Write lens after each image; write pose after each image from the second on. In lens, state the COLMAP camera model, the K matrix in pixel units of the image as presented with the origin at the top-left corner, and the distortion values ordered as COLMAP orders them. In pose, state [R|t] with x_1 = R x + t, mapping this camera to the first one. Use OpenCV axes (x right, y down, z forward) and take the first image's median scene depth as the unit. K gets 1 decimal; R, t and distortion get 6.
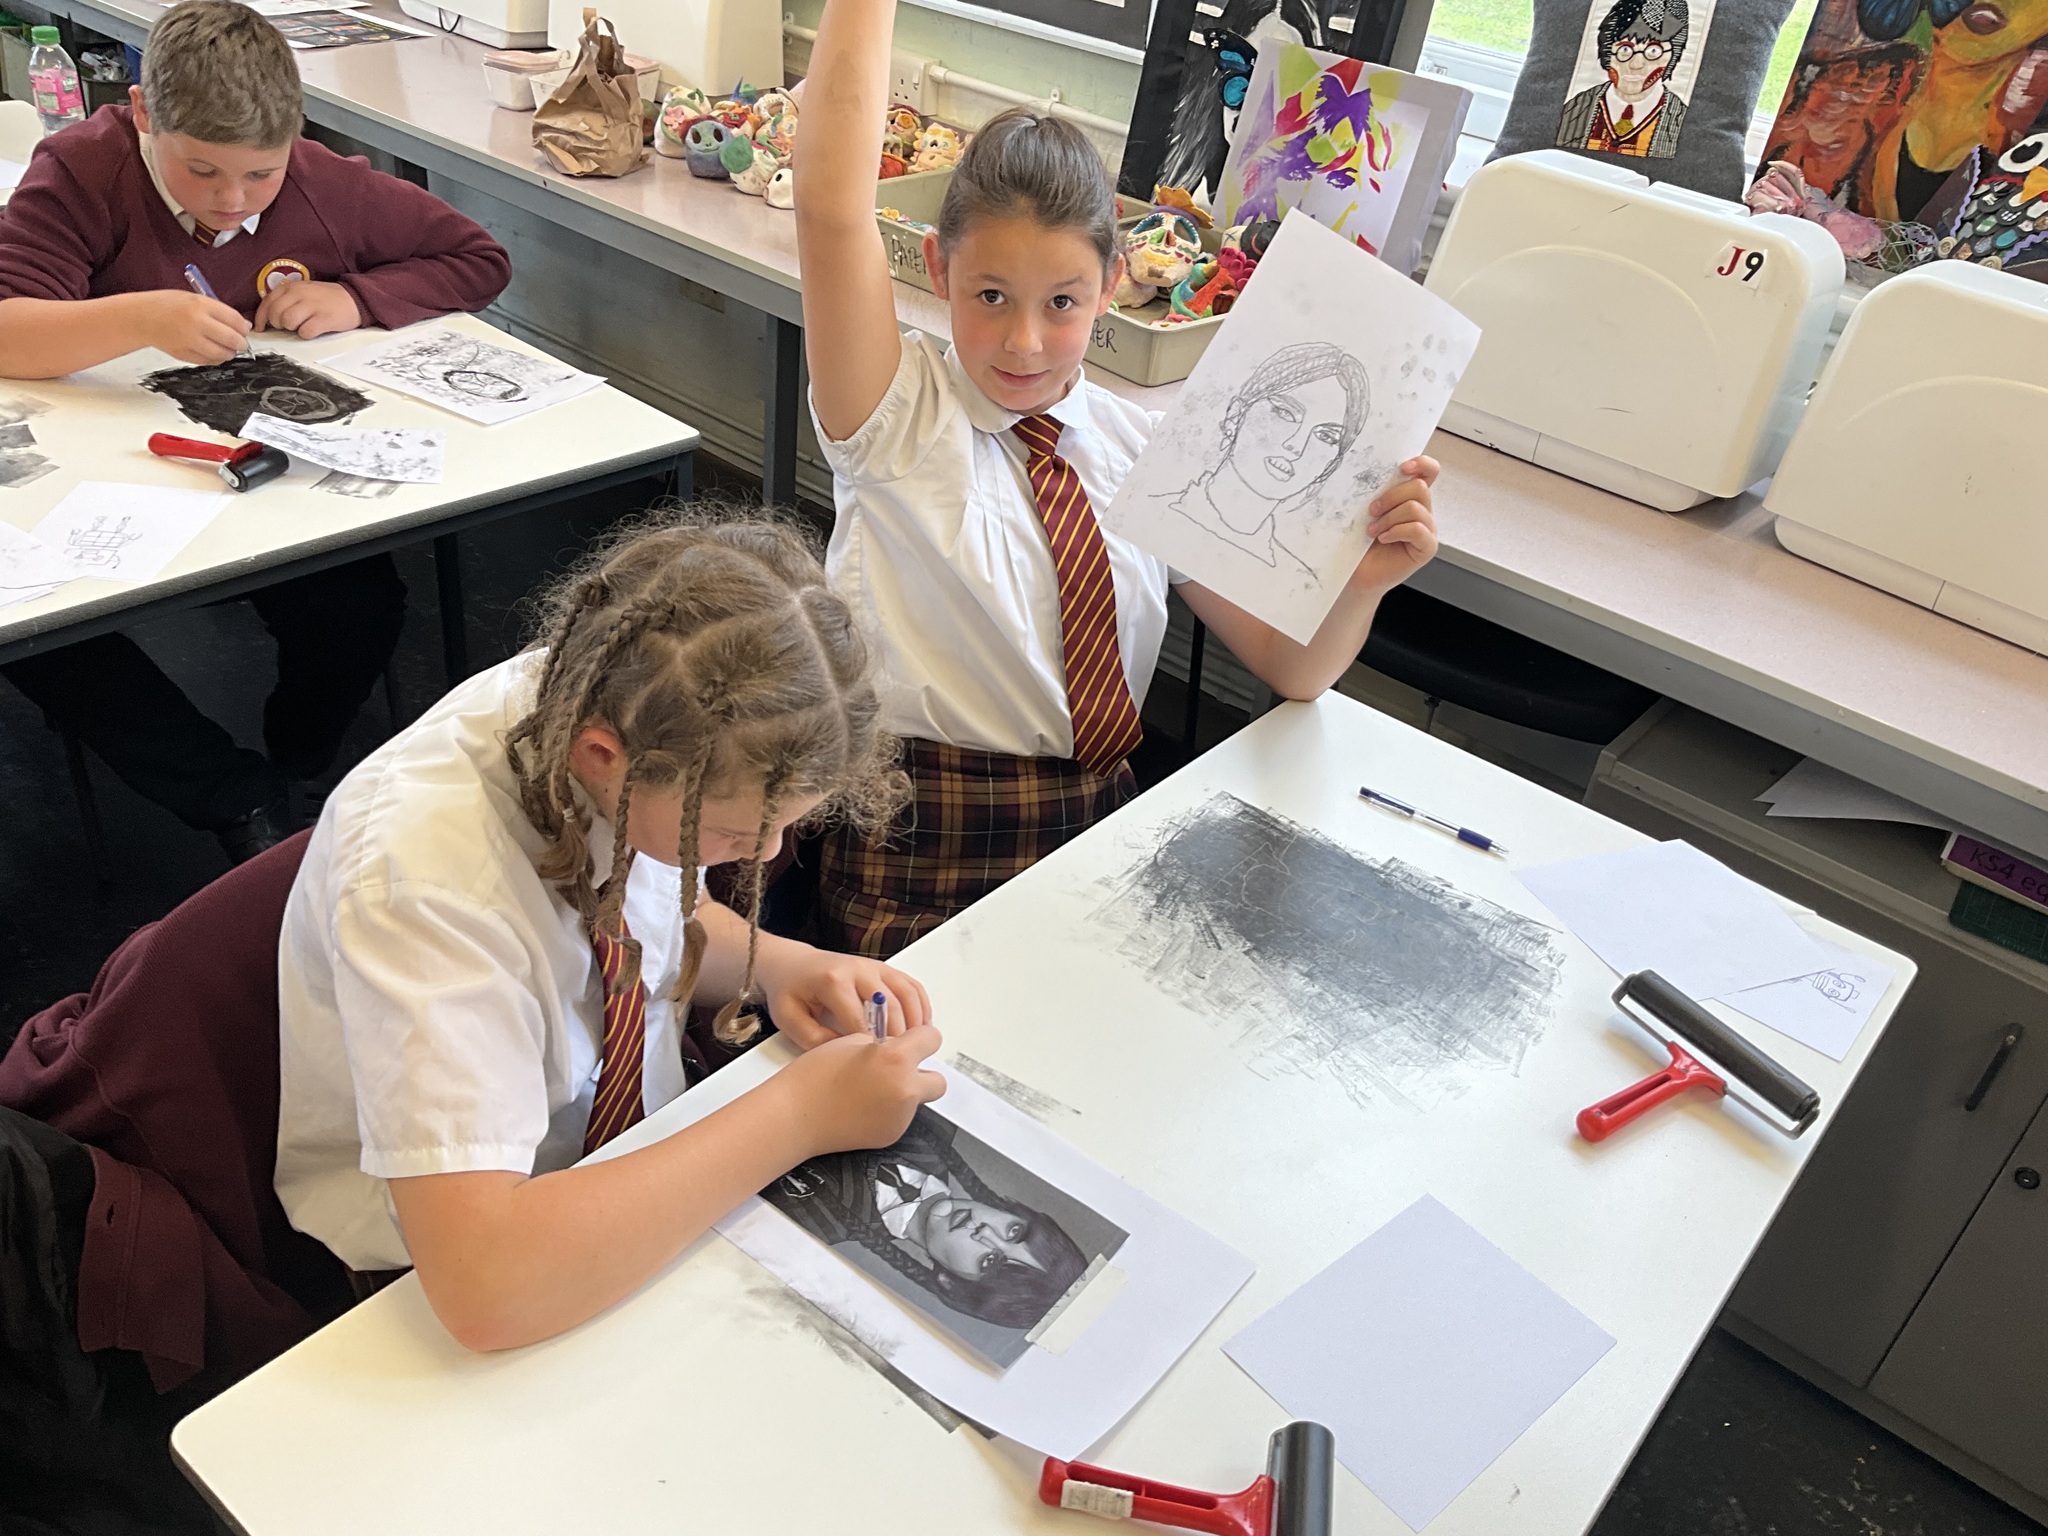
lens RADIAL K [[1690.6, 0, 1024.0], [0, 1690.6, 768.0], [0, 0, 1]] dist [0.006692, -0.006275]
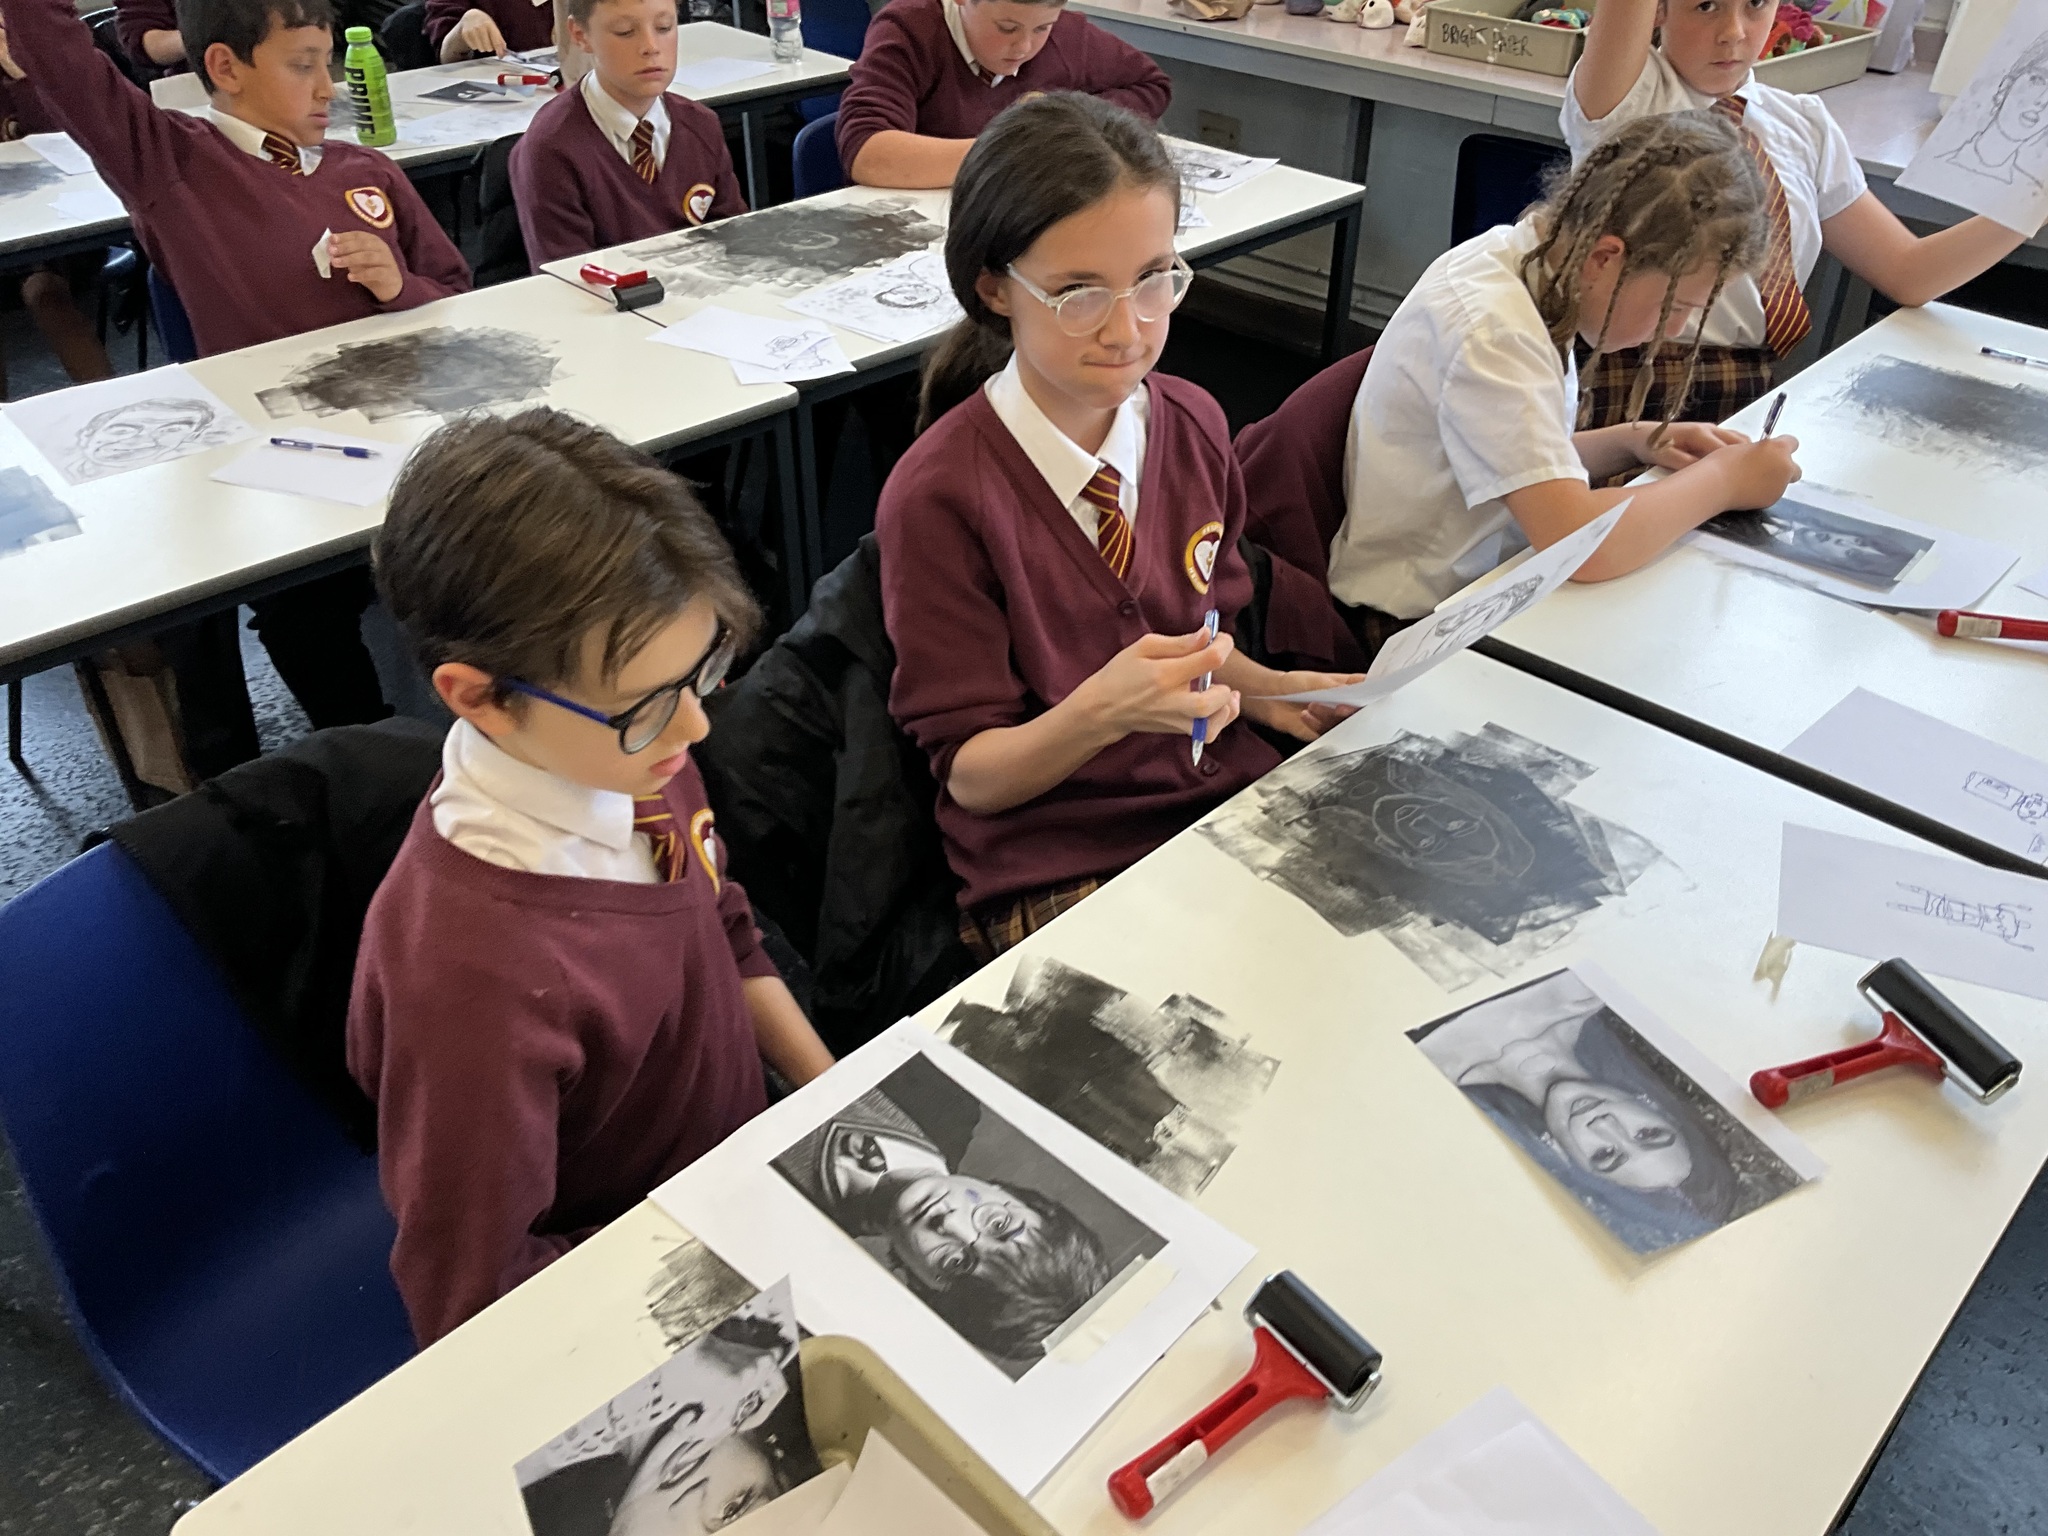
lens RADIAL K [[1690.6, 0, 1024.0], [0, 1690.6, 768.0], [0, 0, 1]] dist [0.006692, -0.006275]
pose [[0.989653, -0.042203, -0.137136, -0.407590], [0.046561, 0.998502, 0.028727, 0.281675], [0.135719, -0.034815, 0.990136, -0.504224]]
